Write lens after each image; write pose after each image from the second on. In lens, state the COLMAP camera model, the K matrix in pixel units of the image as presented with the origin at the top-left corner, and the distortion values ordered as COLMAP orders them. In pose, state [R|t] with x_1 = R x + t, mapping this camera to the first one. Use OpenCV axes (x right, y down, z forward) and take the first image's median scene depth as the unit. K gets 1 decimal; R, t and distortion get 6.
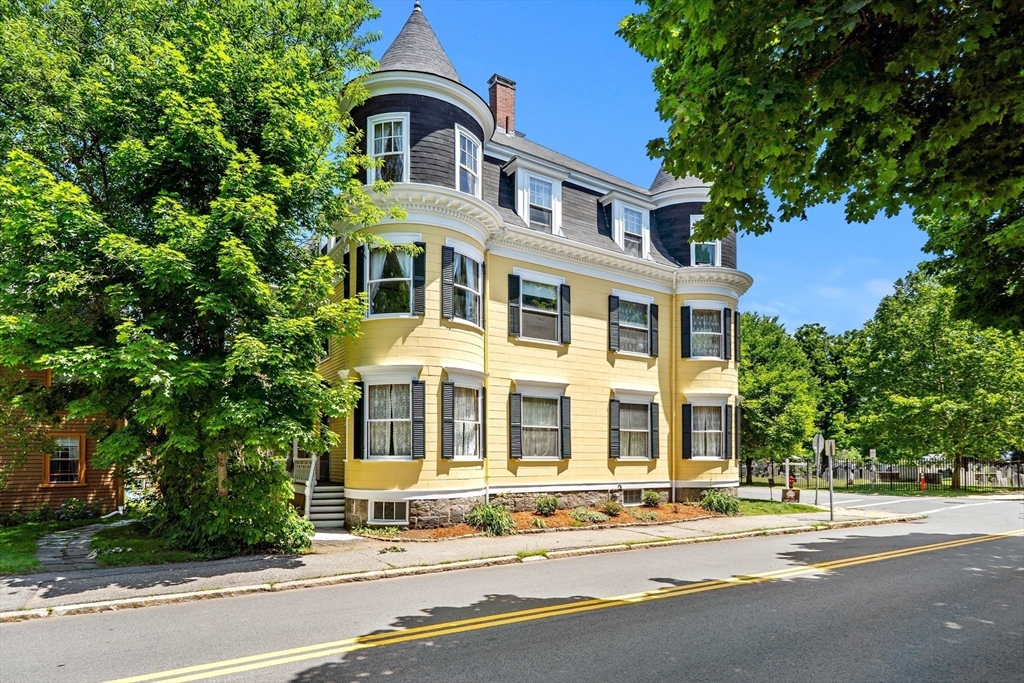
lens RADIAL K [[562.8, 0, 512.0], [0, 562.8, 360.9], [0, 0, 1]] dist [0.000939, 0.000042]
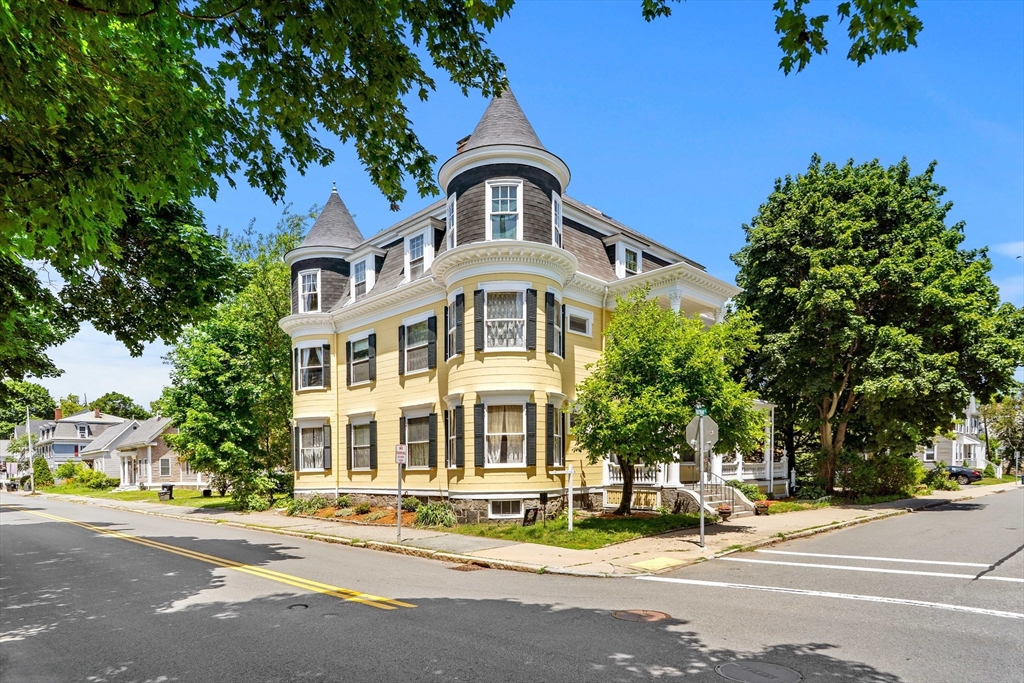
lens RADIAL K [[594.9, 0, 512.0], [0, 594.9, 341.5], [0, 0, 1]] dist [-0.000331, -0.000038]
pose [[0.208460, -0.202213, -0.956898, 1.406086], [0.189585, 0.968190, -0.163298, 0.159132], [0.959480, -0.147372, 0.240166, 0.933633]]
